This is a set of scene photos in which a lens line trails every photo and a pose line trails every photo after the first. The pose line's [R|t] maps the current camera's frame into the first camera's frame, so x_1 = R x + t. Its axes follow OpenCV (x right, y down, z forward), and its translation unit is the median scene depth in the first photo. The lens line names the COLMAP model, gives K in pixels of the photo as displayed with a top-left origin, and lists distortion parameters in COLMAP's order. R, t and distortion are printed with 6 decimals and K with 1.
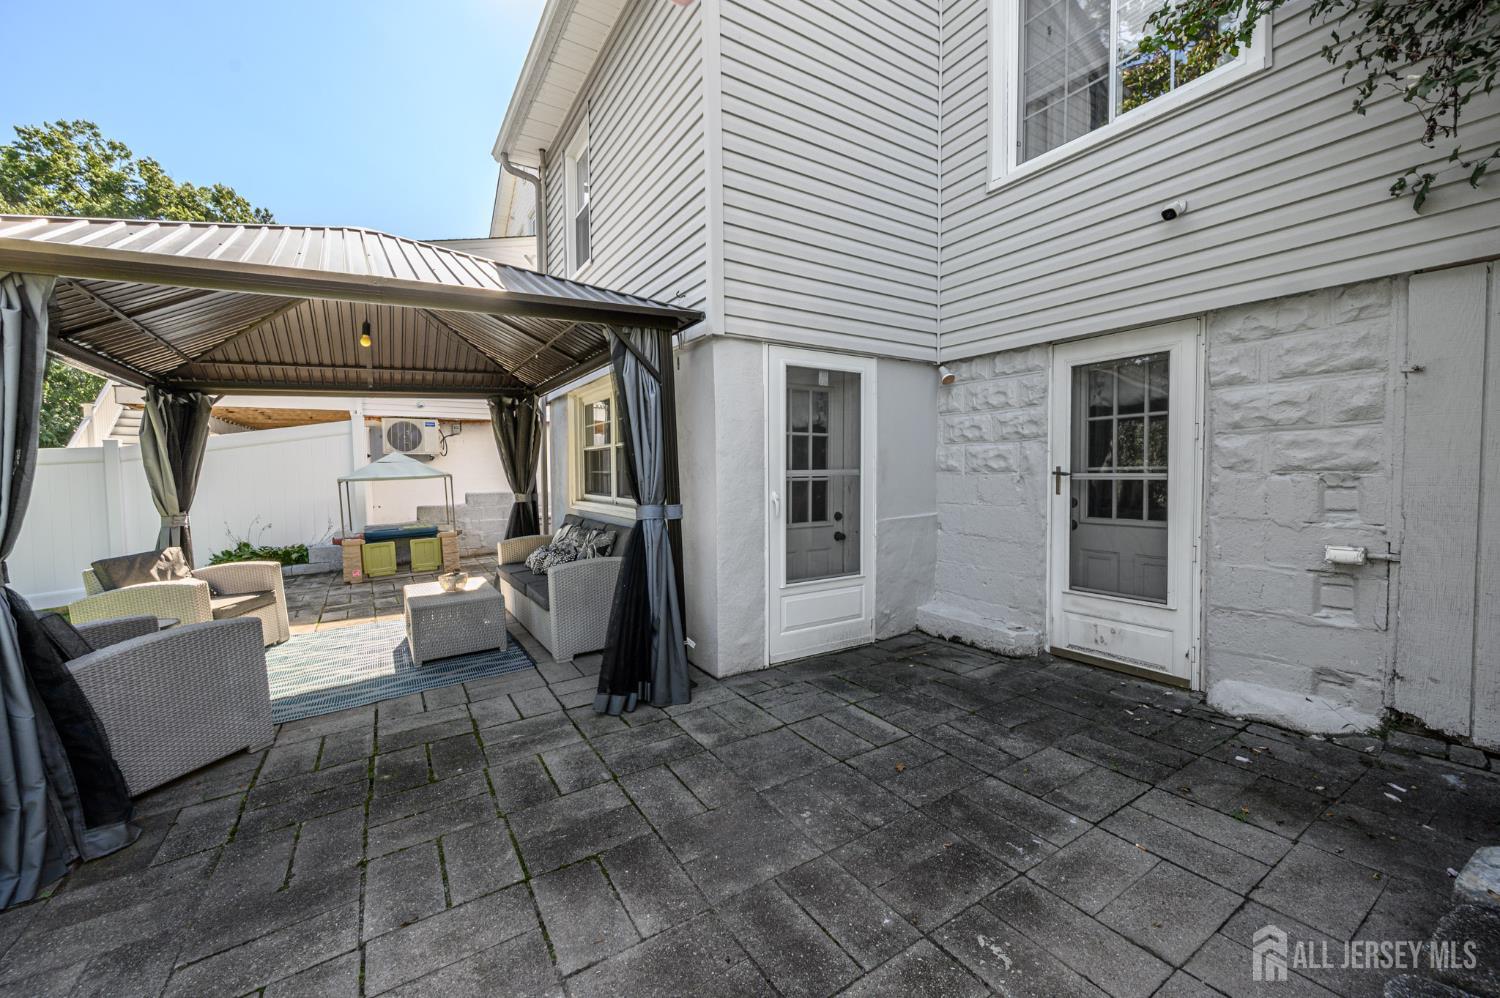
lens RADIAL K [[588.3, 0, 753.3], [0, 588.3, 492.2], [0, 0, 1]] dist [-0.001933, -0.000104]
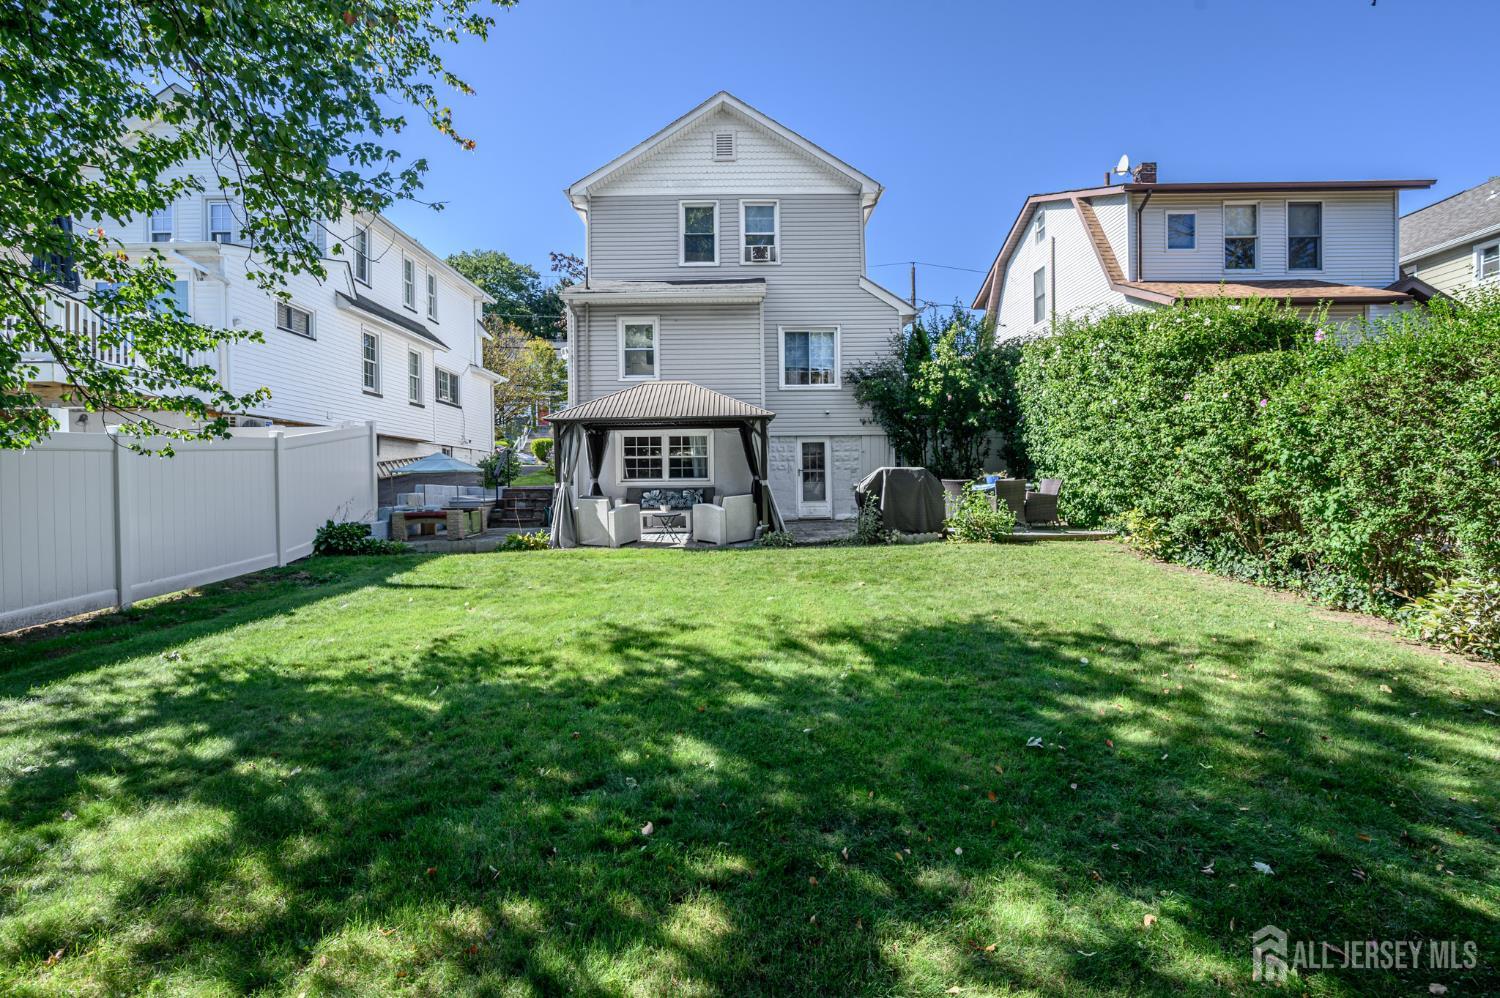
lens RADIAL K [[695.0, 0, 749.4], [0, 695.0, 501.6], [0, 0, 1]] dist [-0.008407, -0.000436]
pose [[0.533438, 0.007718, 0.845804, -3.796483], [0.044806, 0.998297, -0.037367, 0.351927], [-0.844652, 0.057830, 0.532184, -1.207447]]
